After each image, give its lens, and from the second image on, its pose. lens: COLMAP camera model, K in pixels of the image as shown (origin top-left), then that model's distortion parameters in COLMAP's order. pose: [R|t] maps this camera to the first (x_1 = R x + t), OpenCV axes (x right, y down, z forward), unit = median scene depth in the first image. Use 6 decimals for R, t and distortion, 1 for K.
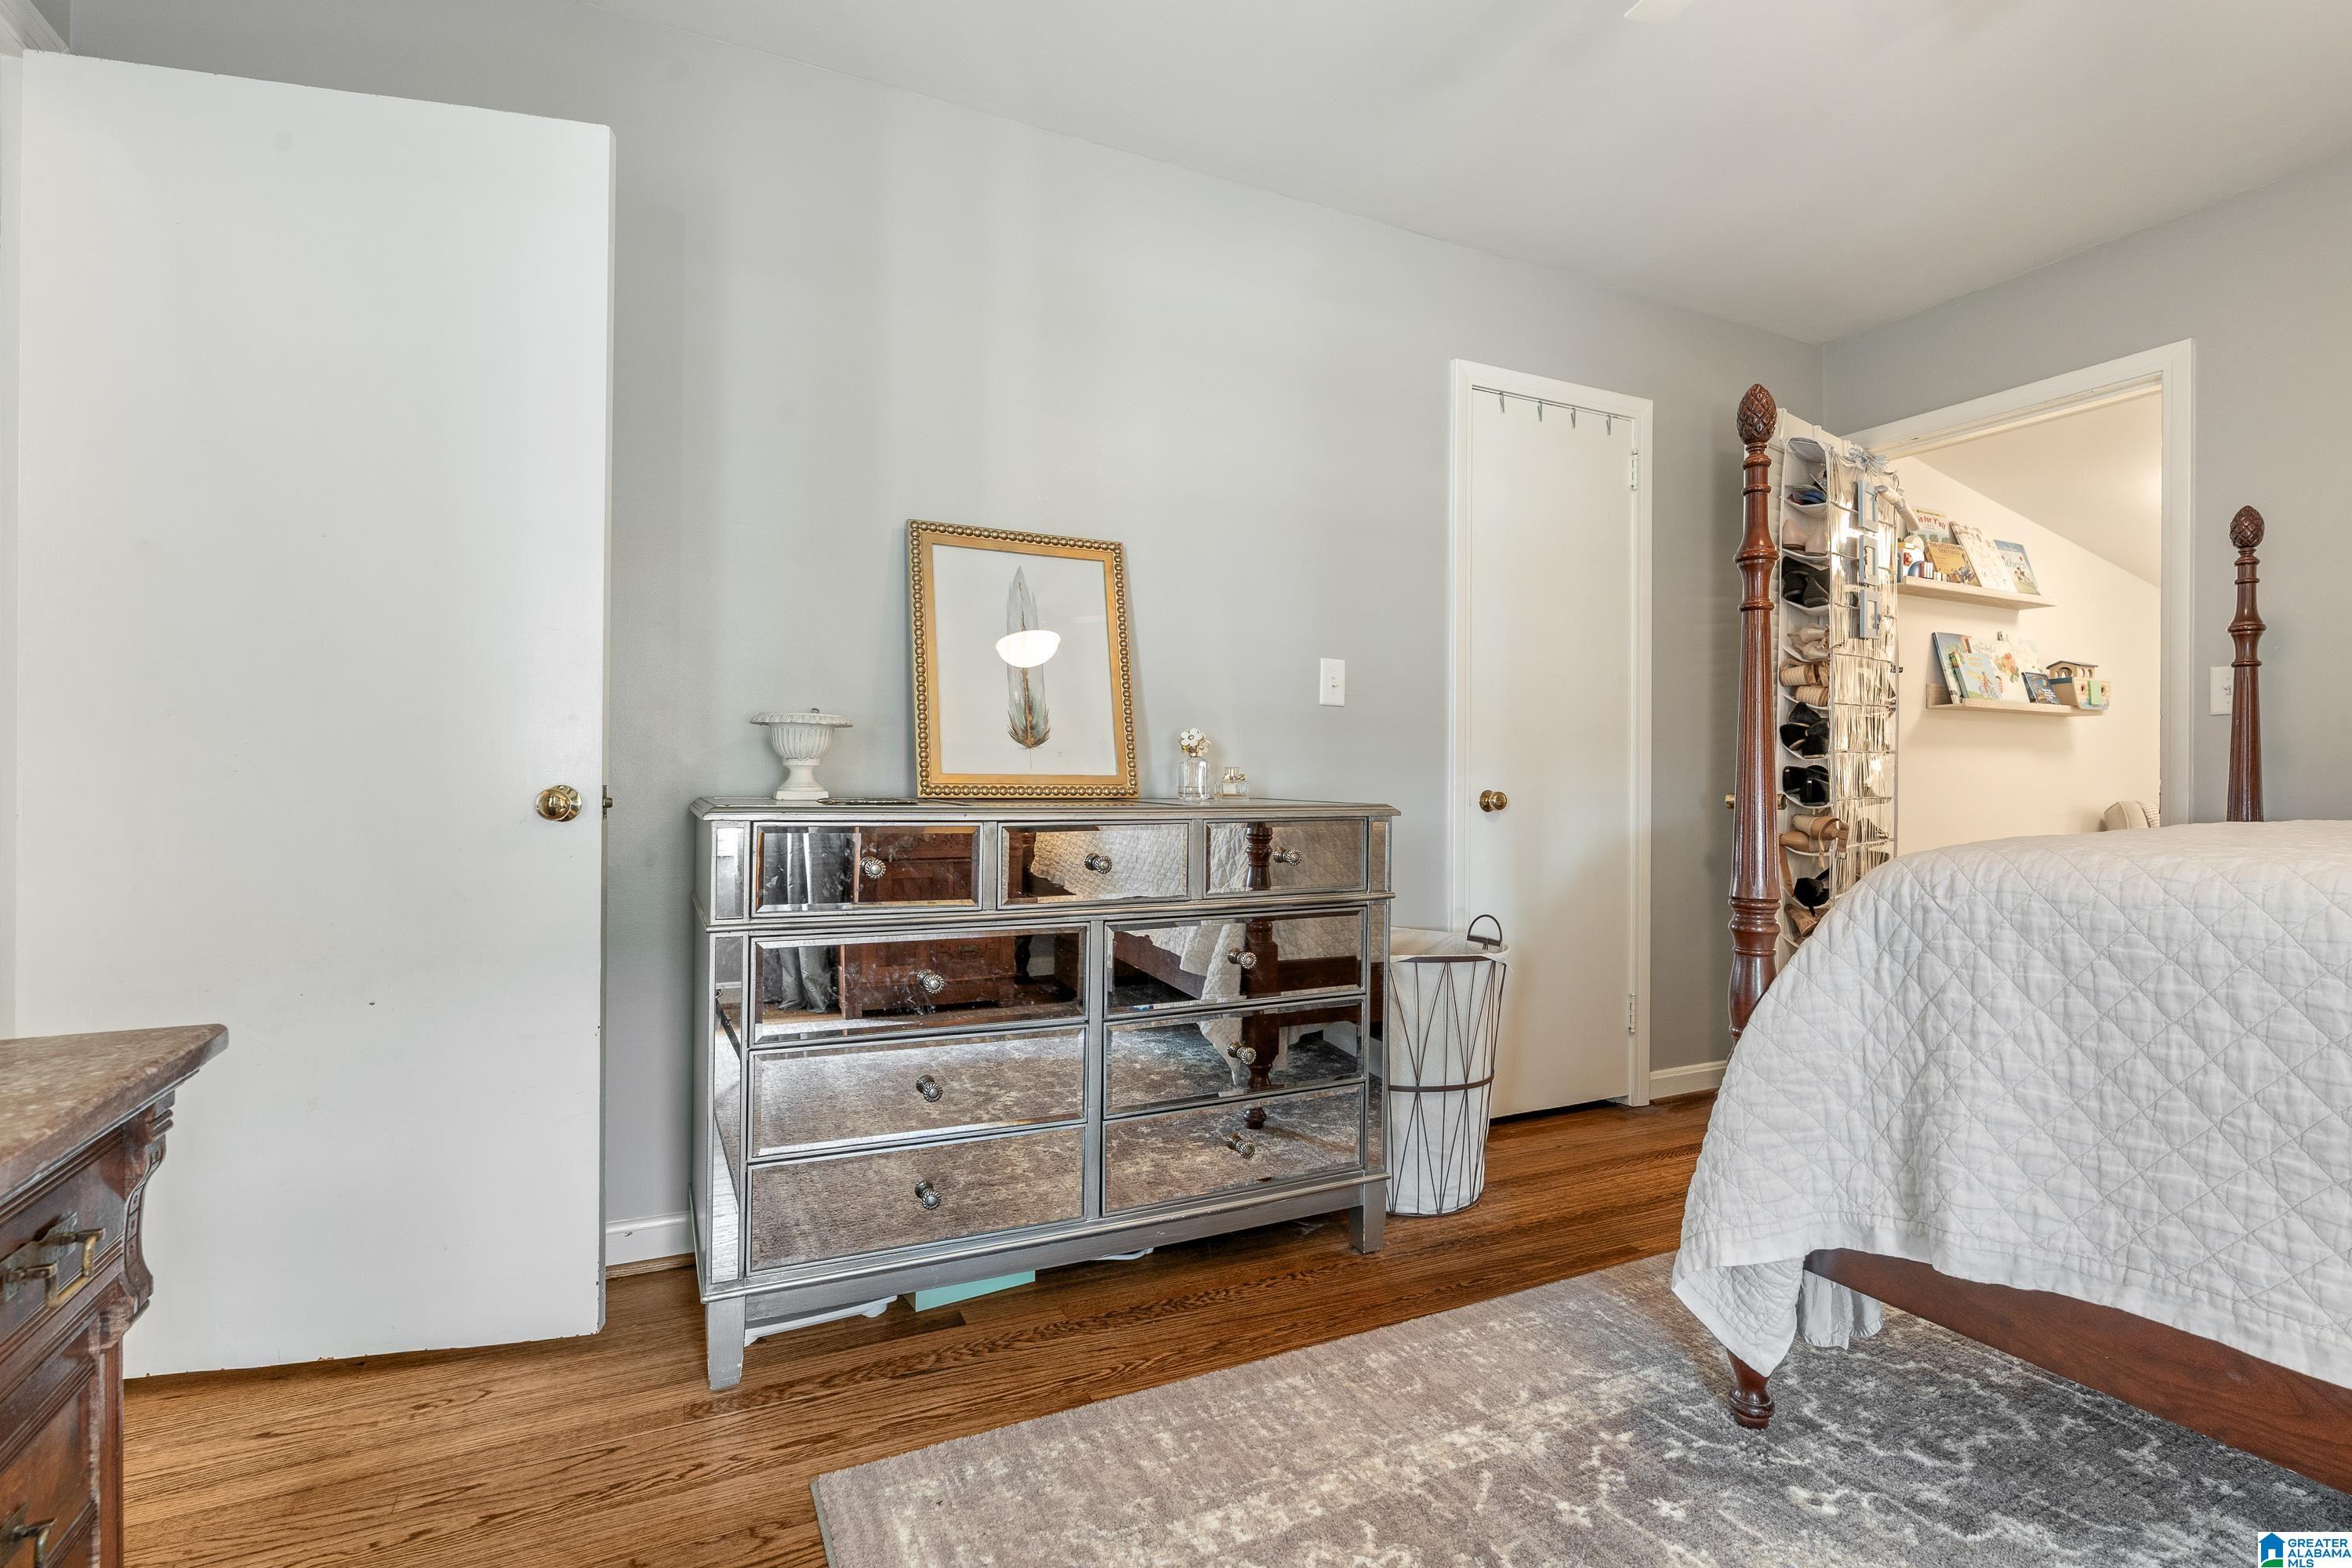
lens RADIAL K [[1142.9, 0, 1183.7], [0, 1142.9, 772.8], [0, 0, 1]] dist [-0.002712, 0.001670]
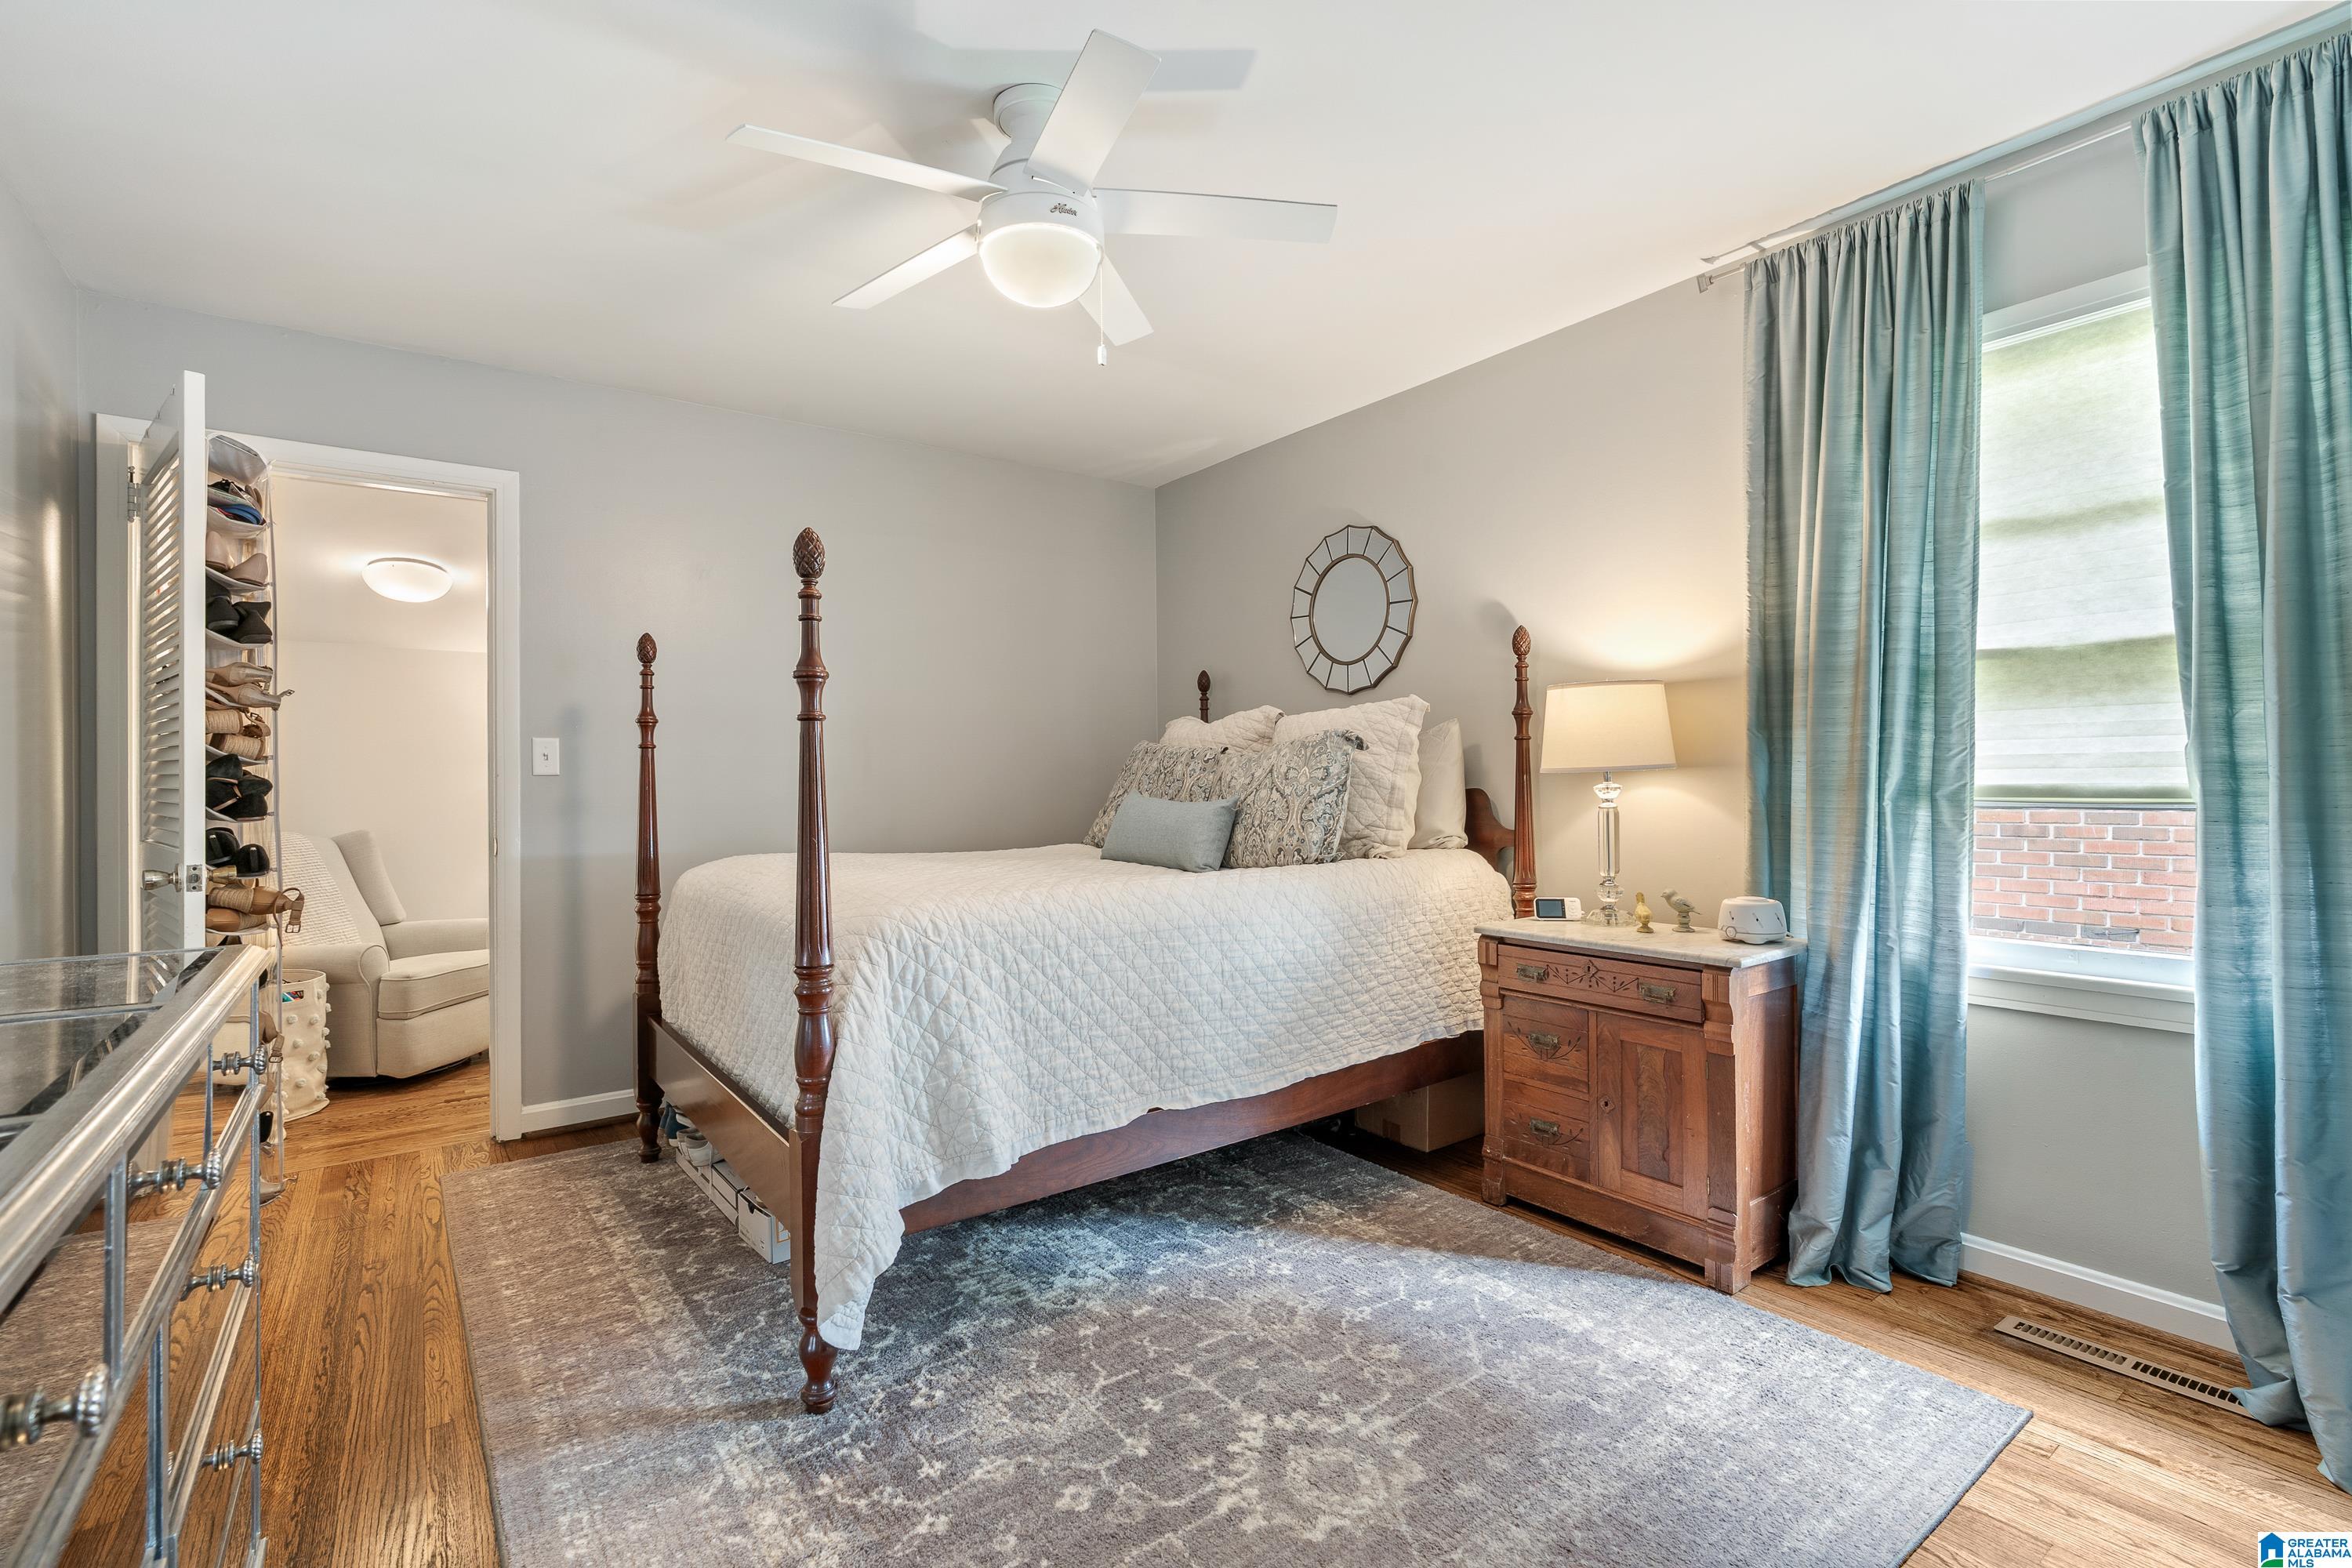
lens RADIAL K [[1066.1, 0, 1176.3], [0, 1066.1, 776.6], [0, 0, 1]] dist [-0.000811, 0.000275]
pose [[-0.182239, -0.005964, 0.983236, -0.728839], [0.000864, 0.999980, 0.006225, -0.102693], [-0.983254, 0.001984, -0.182230, 0.932927]]
